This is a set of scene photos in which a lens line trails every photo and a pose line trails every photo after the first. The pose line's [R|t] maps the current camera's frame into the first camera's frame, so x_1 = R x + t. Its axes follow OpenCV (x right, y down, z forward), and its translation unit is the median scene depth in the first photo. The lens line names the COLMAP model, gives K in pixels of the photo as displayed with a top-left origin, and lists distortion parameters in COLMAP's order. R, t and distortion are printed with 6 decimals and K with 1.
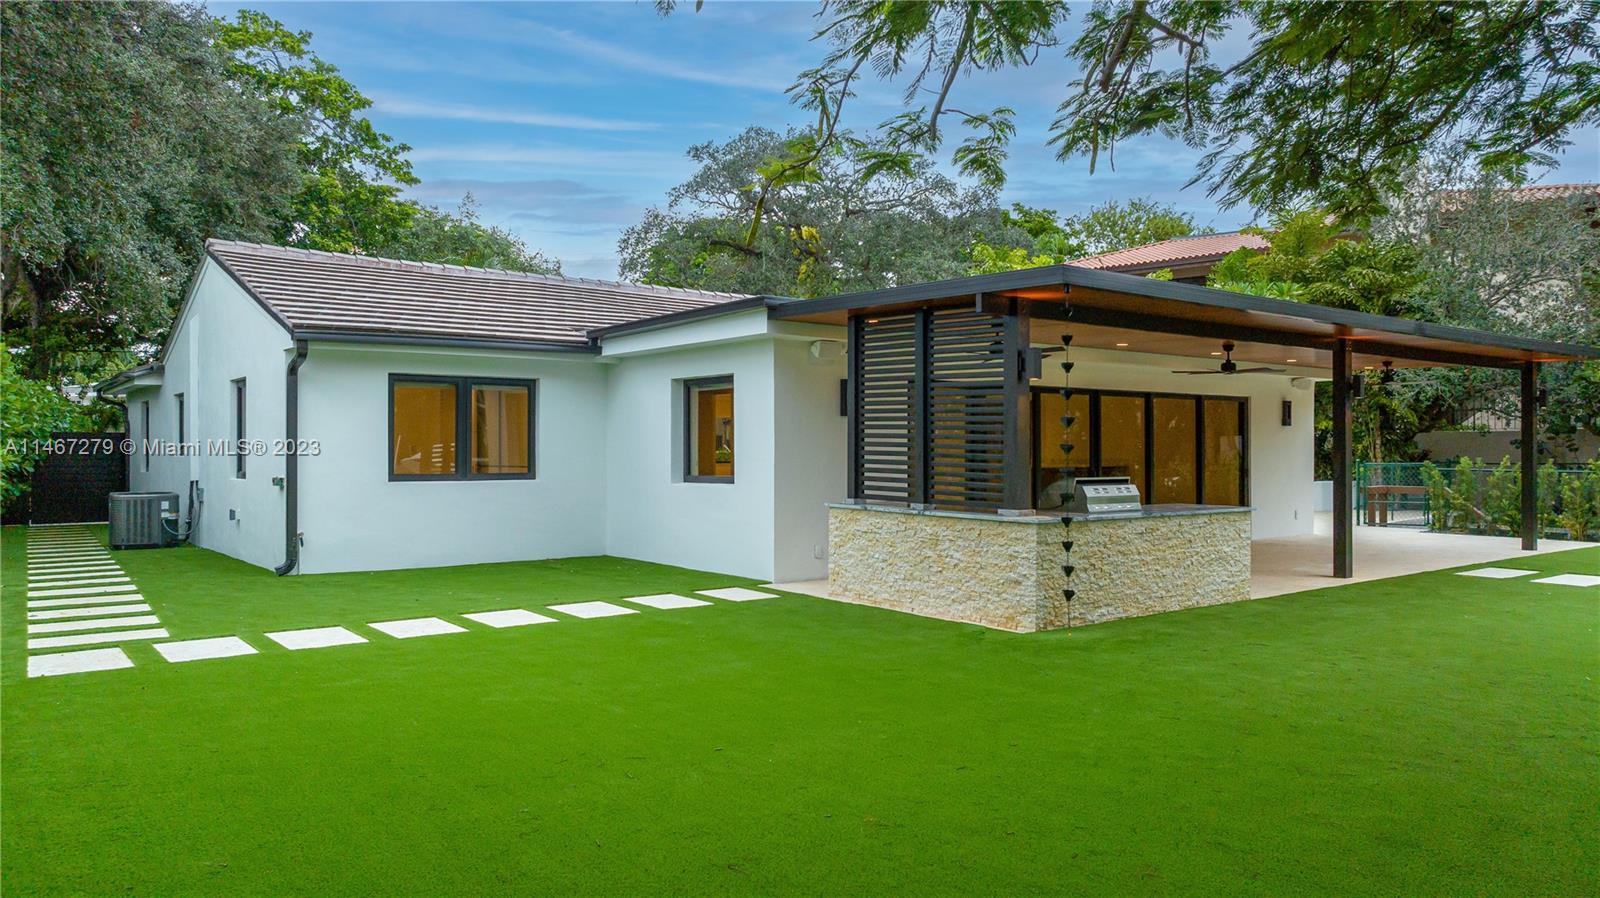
lens RADIAL K [[1141.3, 0, 800.0], [0, 1141.3, 449.0], [0, 0, 1]] dist [-0.061317, 0.087569]
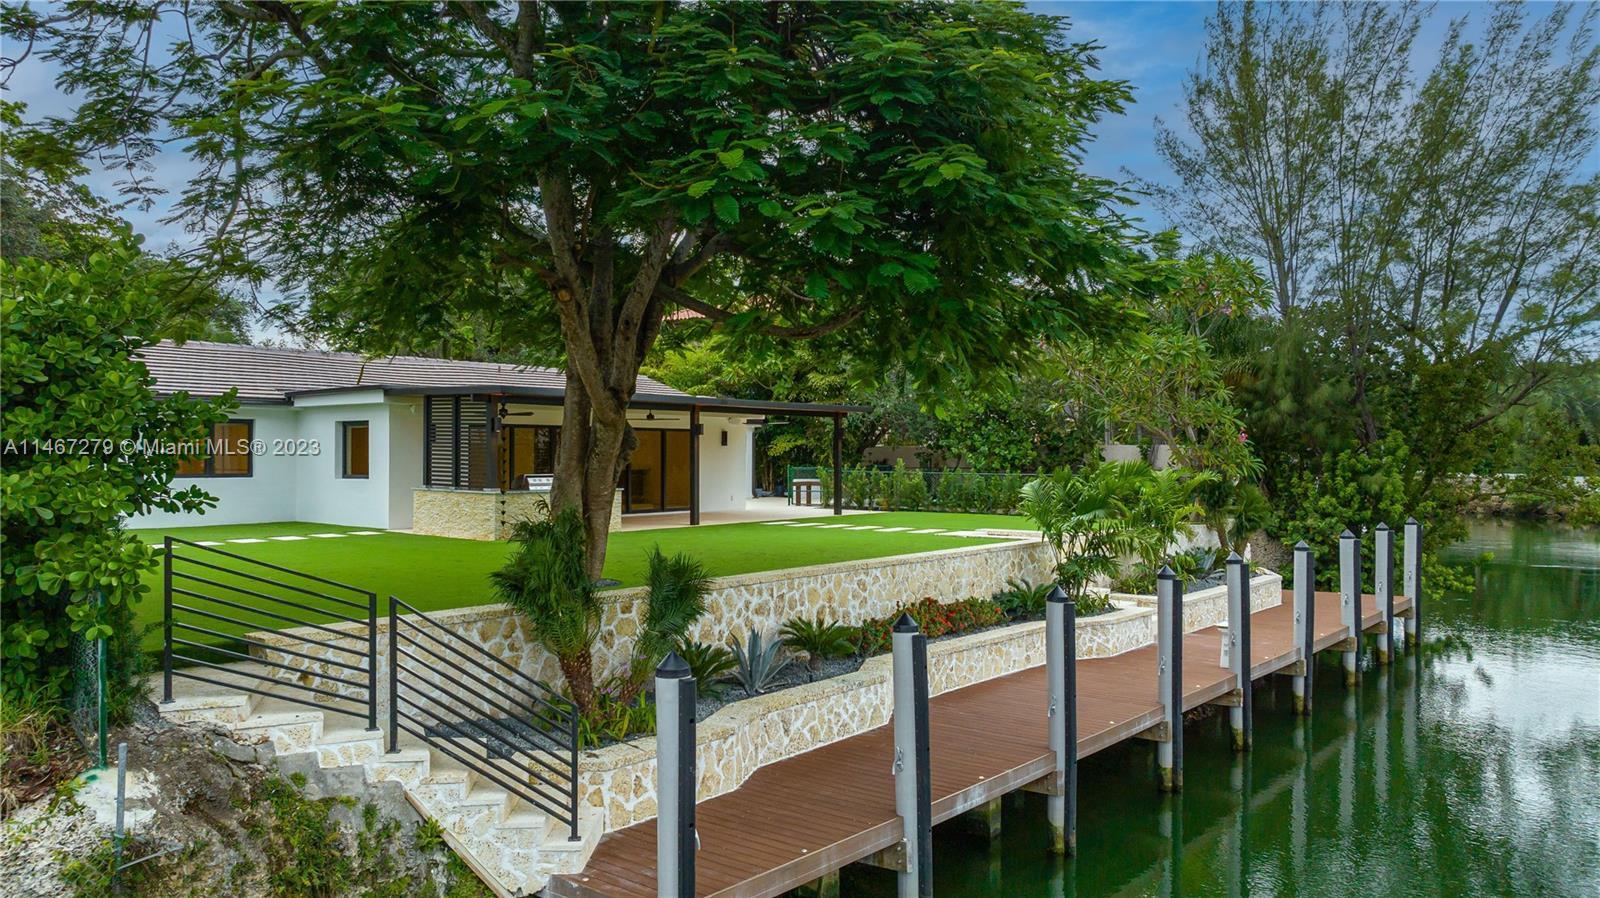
lens RADIAL K [[1126.5, 0, 800.0], [0, 1126.5, 449.0], [0, 0, 1]] dist [0.041759, 0.003633]
pose [[0.971558, 0.003832, 0.236770, 0.171507], [-0.003266, 0.999991, -0.002781, -0.014110], [-0.236778, 0.001929, 0.971562, -0.895732]]
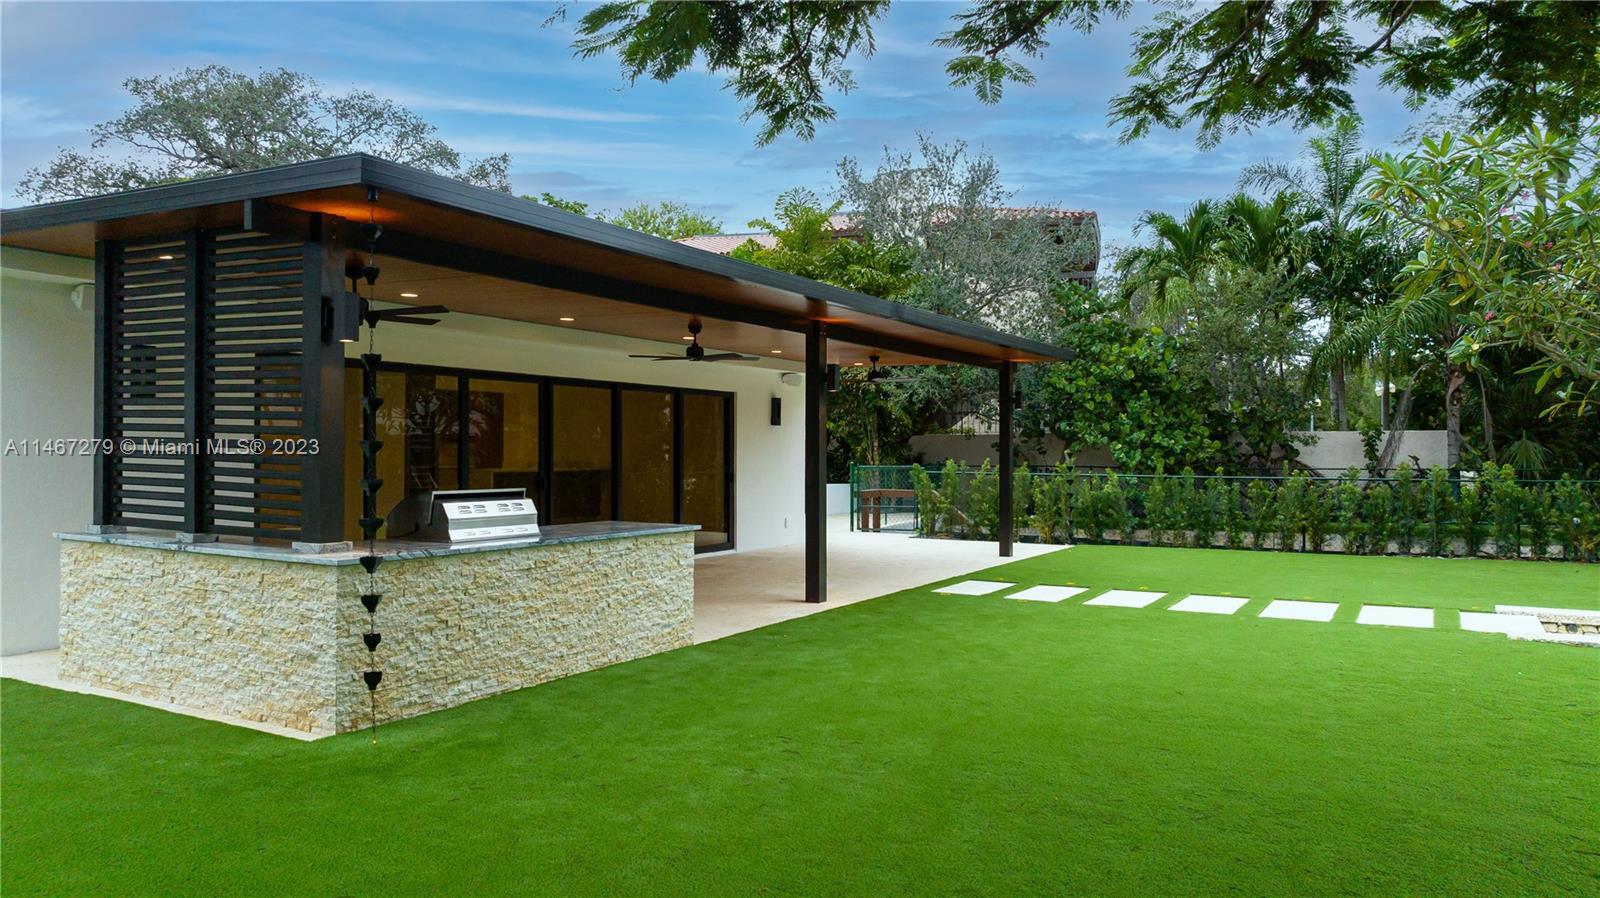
lens RADIAL K [[1126.5, 0, 800.0], [0, 1126.5, 449.0], [0, 0, 1]] dist [0.041759, 0.003633]
pose [[0.924613, 0.003730, 0.380889, 0.132277], [-0.003149, 0.999993, -0.002147, 0.000430], [-0.380894, 0.000786, 0.924618, 0.200721]]
